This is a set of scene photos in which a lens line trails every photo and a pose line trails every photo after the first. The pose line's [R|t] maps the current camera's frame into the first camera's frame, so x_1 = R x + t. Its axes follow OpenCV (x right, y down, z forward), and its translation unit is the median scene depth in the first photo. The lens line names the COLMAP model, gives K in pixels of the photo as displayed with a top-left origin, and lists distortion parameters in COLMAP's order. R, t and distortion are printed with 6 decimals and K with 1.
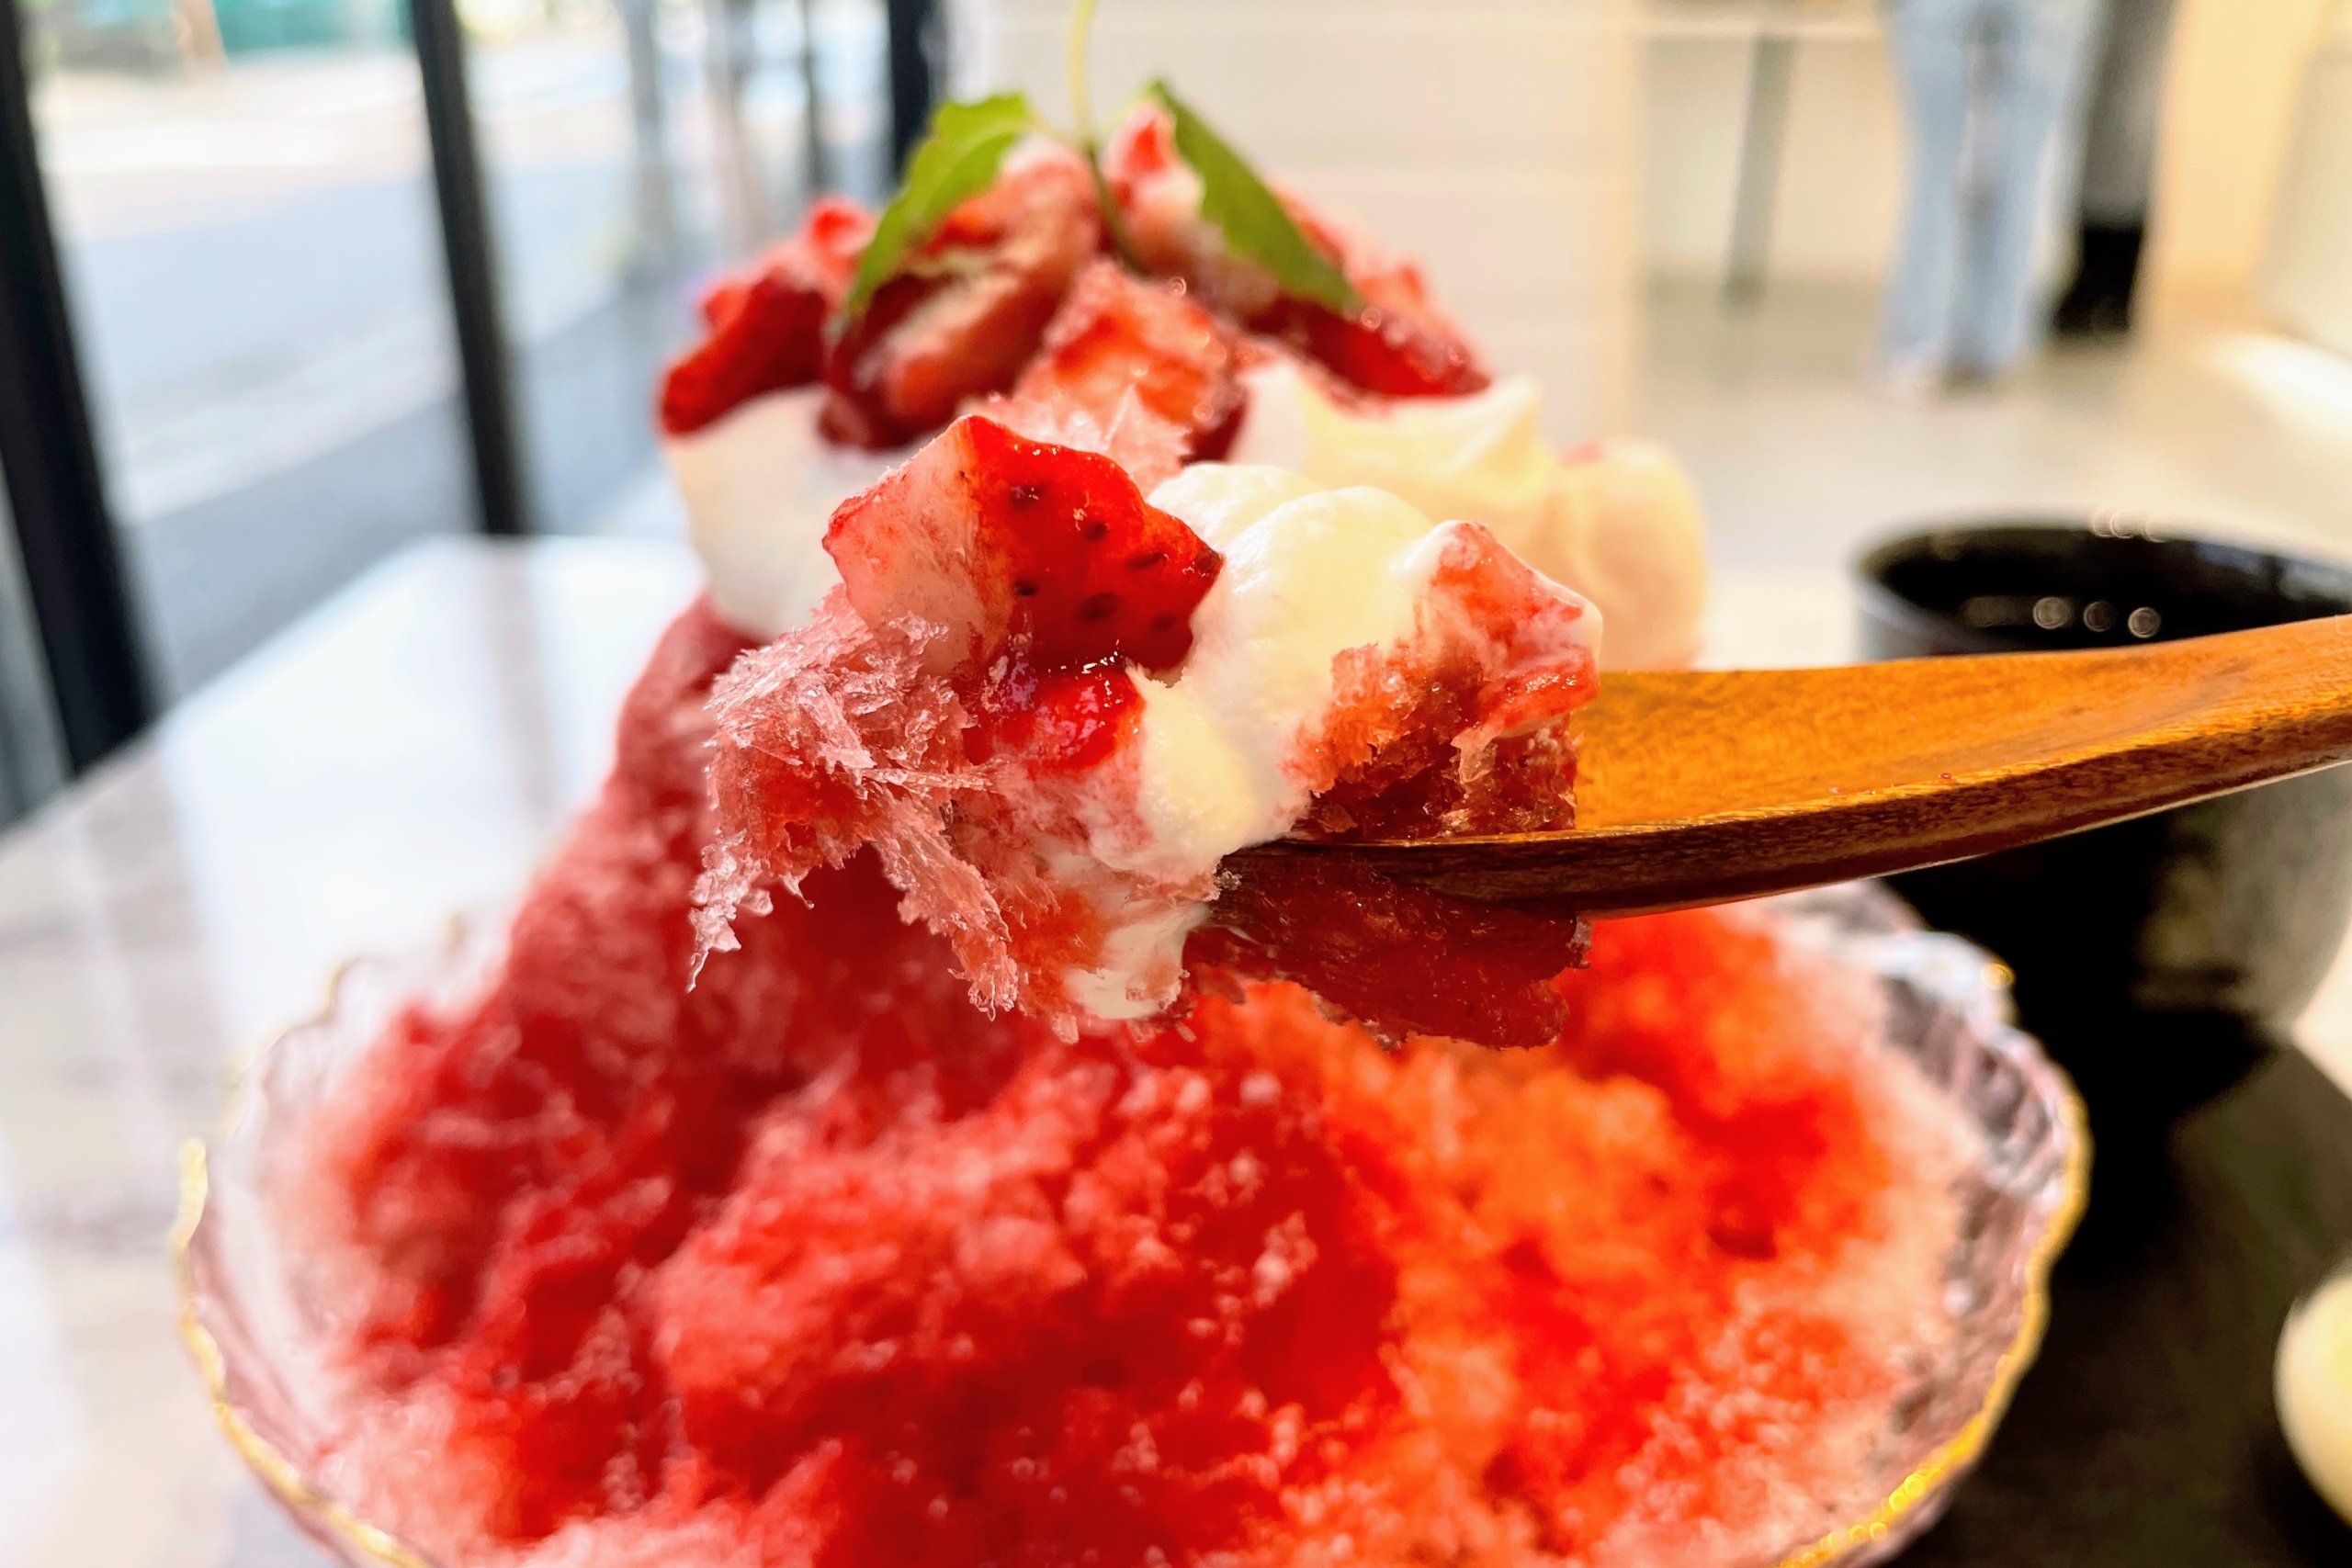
lens RADIAL K [[1806.8, 0, 1167.3], [0, 1806.8, 722.6], [0, 0, 1]] dist [0.045074, -0.083437]
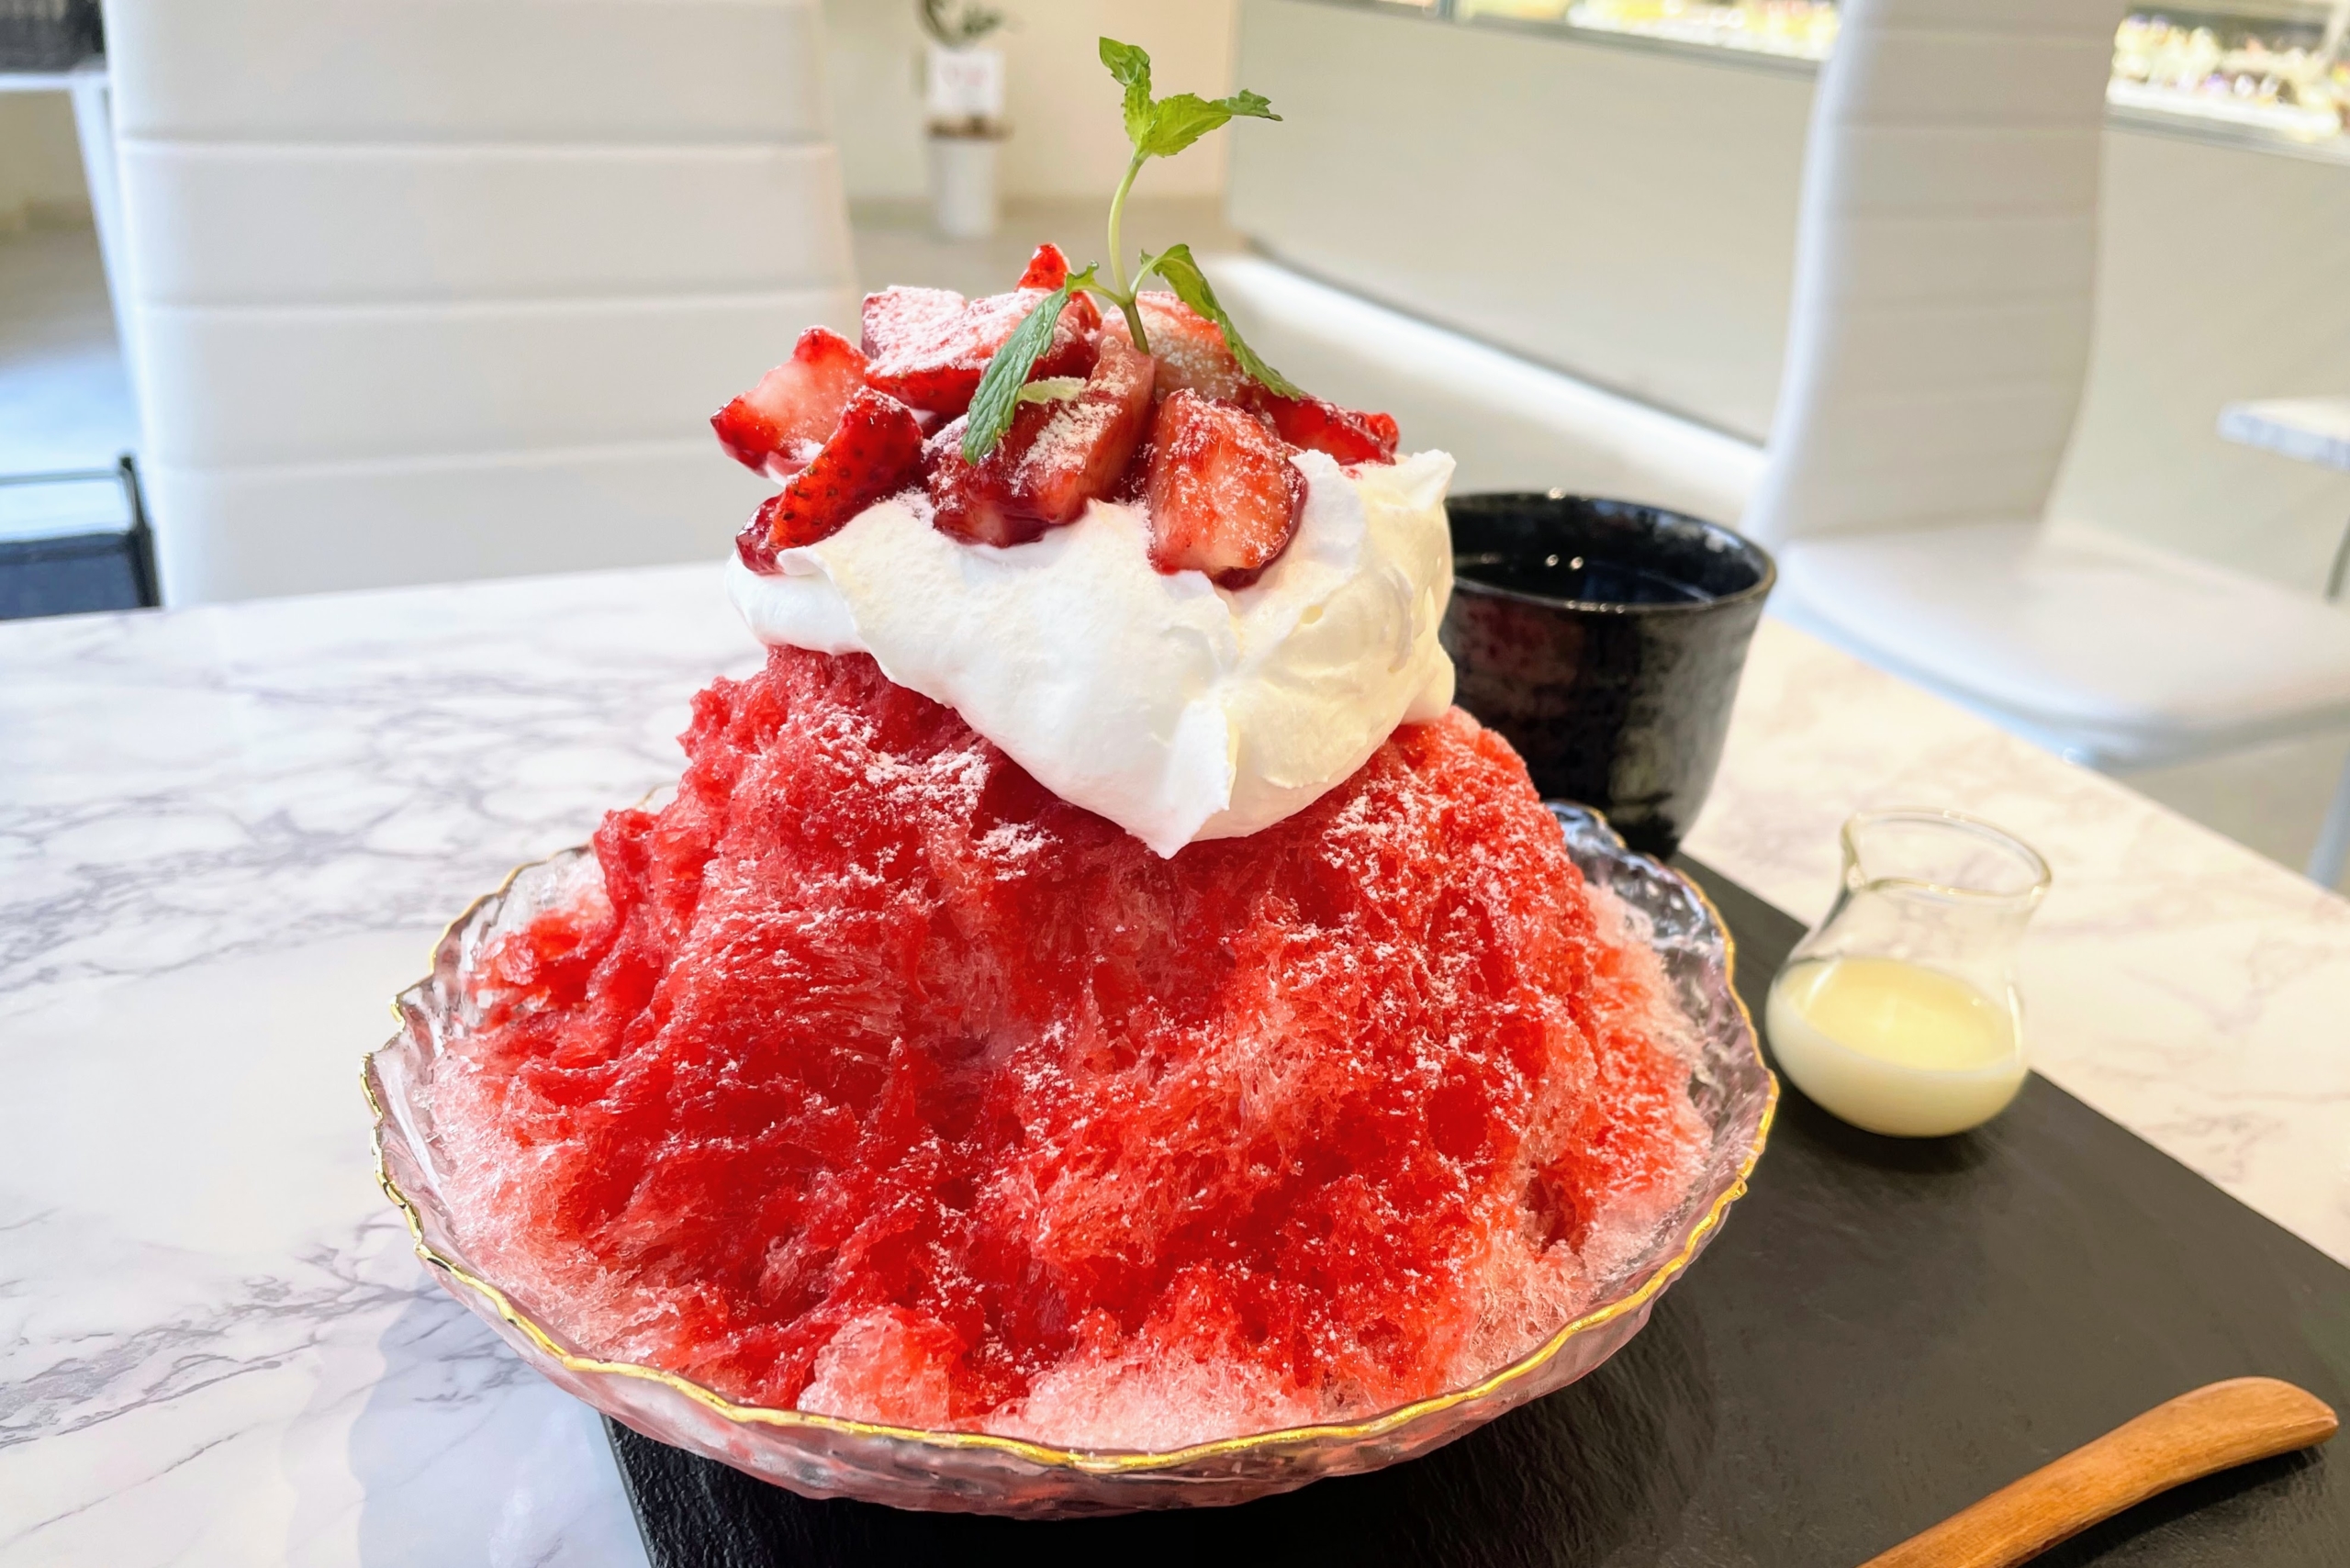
lens RADIAL K [[1853.0, 0, 1172.2], [0, 1853.0, 850.0], [0, 0, 1]] dist [0.097064, -0.233353]
pose [[0.873904, -0.165014, 0.457233, -0.752730], [0.120116, 0.984755, 0.125818, -0.095351], [-0.471024, -0.055032, 0.880402, -0.231344]]
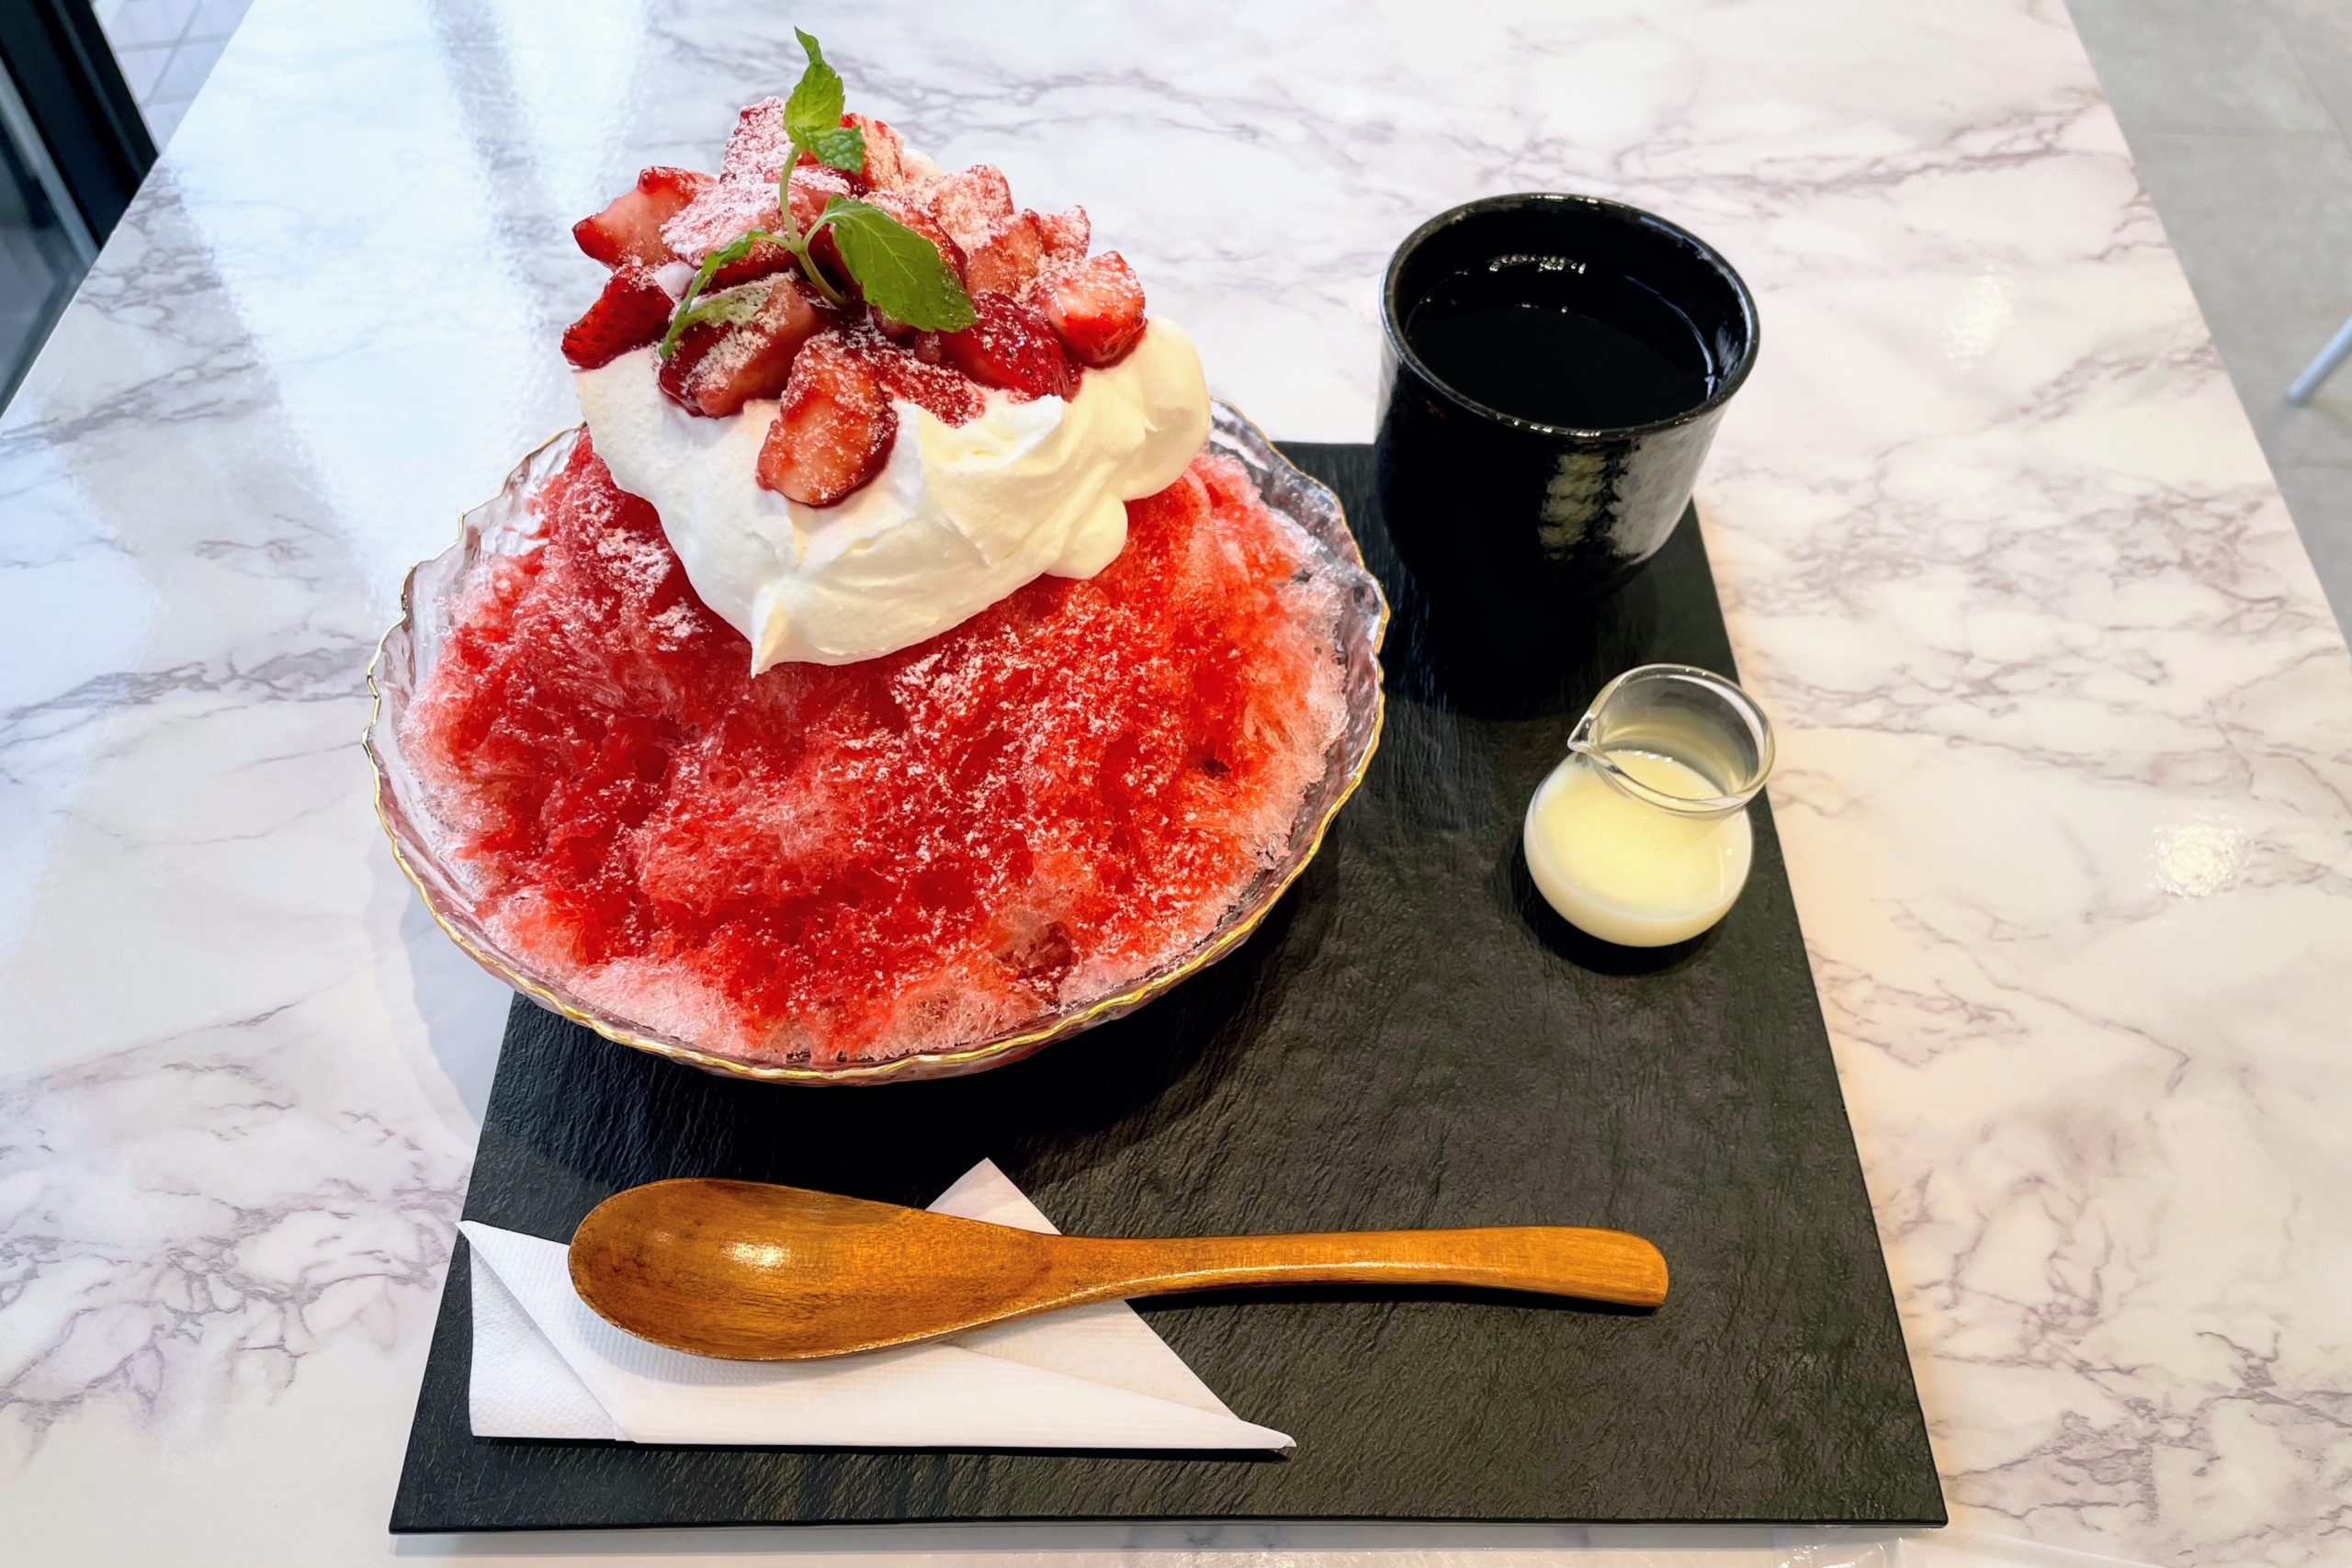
lens RADIAL K [[1765.1, 0, 1174.9], [0, 1765.1, 803.9], [0, 0, 1]] dist [0.040561, 0.001480]
pose [[0.999037, 0.005538, 0.043534, 0.237470], [-0.027868, 0.846384, 0.531844, -0.805813], [-0.033901, -0.532545, 0.845723, -0.679447]]
